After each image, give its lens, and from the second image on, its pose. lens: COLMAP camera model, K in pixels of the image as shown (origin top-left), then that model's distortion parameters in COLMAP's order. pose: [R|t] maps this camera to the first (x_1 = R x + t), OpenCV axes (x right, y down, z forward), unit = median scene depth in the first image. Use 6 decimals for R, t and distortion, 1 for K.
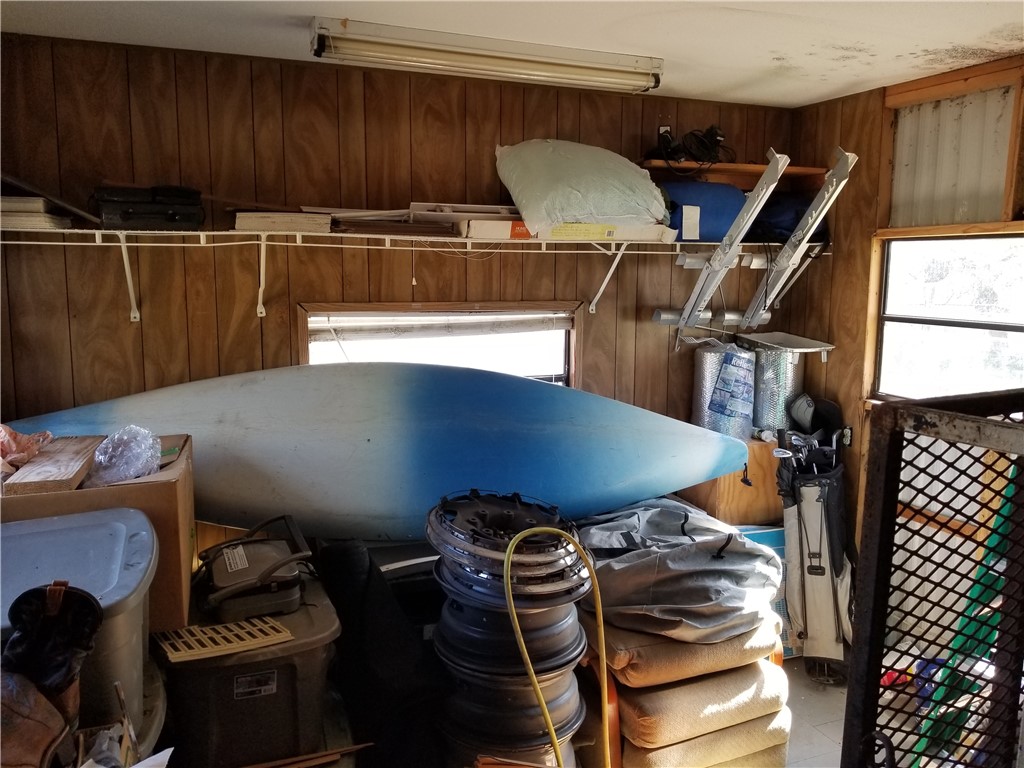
lens RADIAL K [[767.5, 0, 512.0], [0, 767.5, 387.3], [0, 0, 1]] dist [-0.003567, -0.002830]
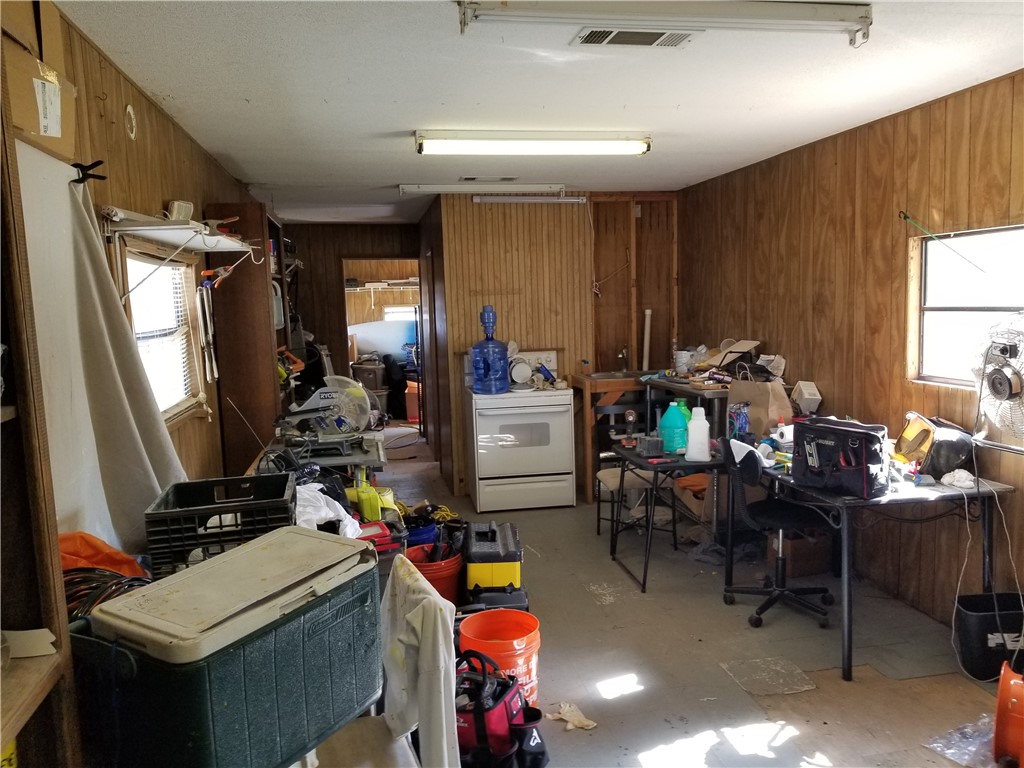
lens RADIAL K [[767.5, 0, 511.5], [0, 767.5, 381.2], [0, 0, 1]] dist [-0.003567, -0.002830]
pose [[0.985389, -0.006035, -0.170212, 0.882181], [0.004452, 0.999943, -0.009681, 0.271954], [0.170260, 0.008782, 0.985360, -2.327269]]
